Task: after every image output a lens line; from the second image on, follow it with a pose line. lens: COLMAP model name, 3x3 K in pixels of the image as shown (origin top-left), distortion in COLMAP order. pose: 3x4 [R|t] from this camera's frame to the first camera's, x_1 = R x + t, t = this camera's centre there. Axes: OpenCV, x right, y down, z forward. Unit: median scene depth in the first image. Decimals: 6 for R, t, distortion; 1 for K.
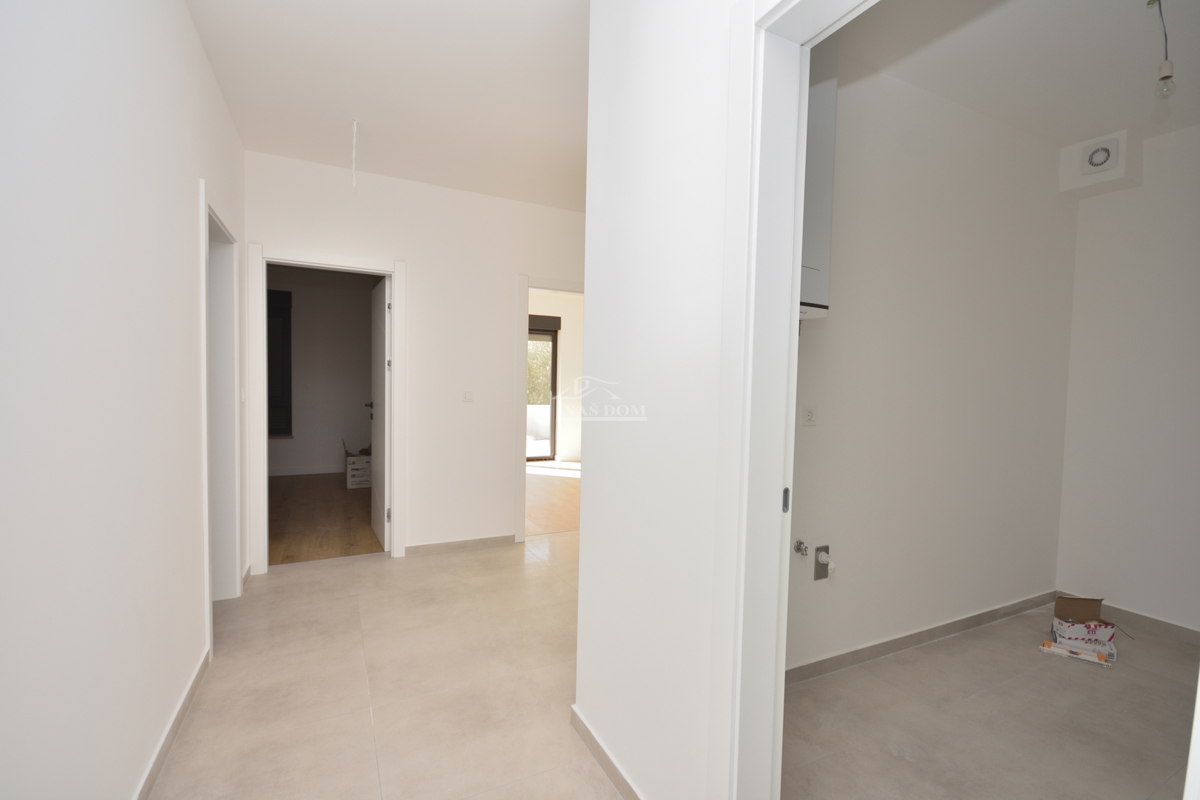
lens RADIAL K [[525.5, 0, 605.9], [0, 525.5, 410.1], [0, 0, 1]] dist [0.020644, -0.019994]
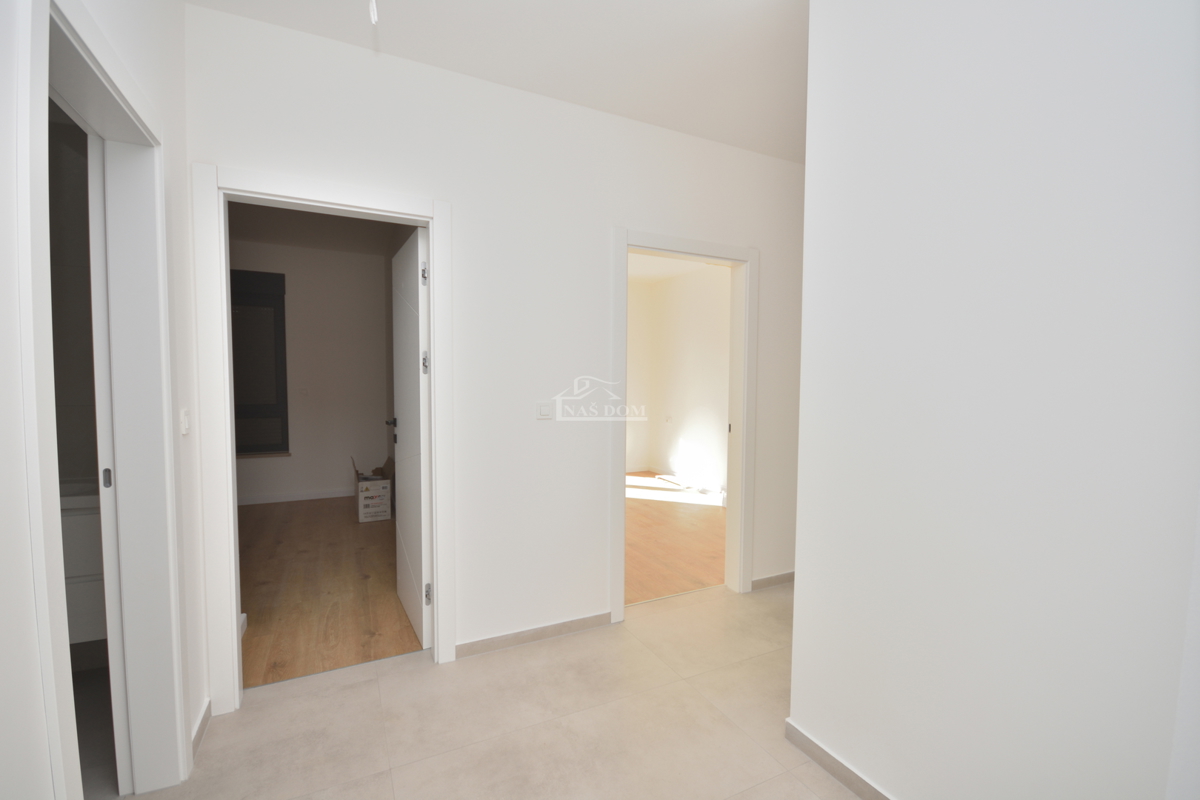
lens RADIAL K [[540.5, 0, 596.1], [0, 540.5, 412.2], [0, 0, 1]] dist [0.088676, -0.055995]
pose [[0.999201, -0.016050, -0.036613, -0.141754], [0.016399, 0.999823, 0.009242, -0.023787], [0.036458, -0.009835, 0.999287, 0.264158]]
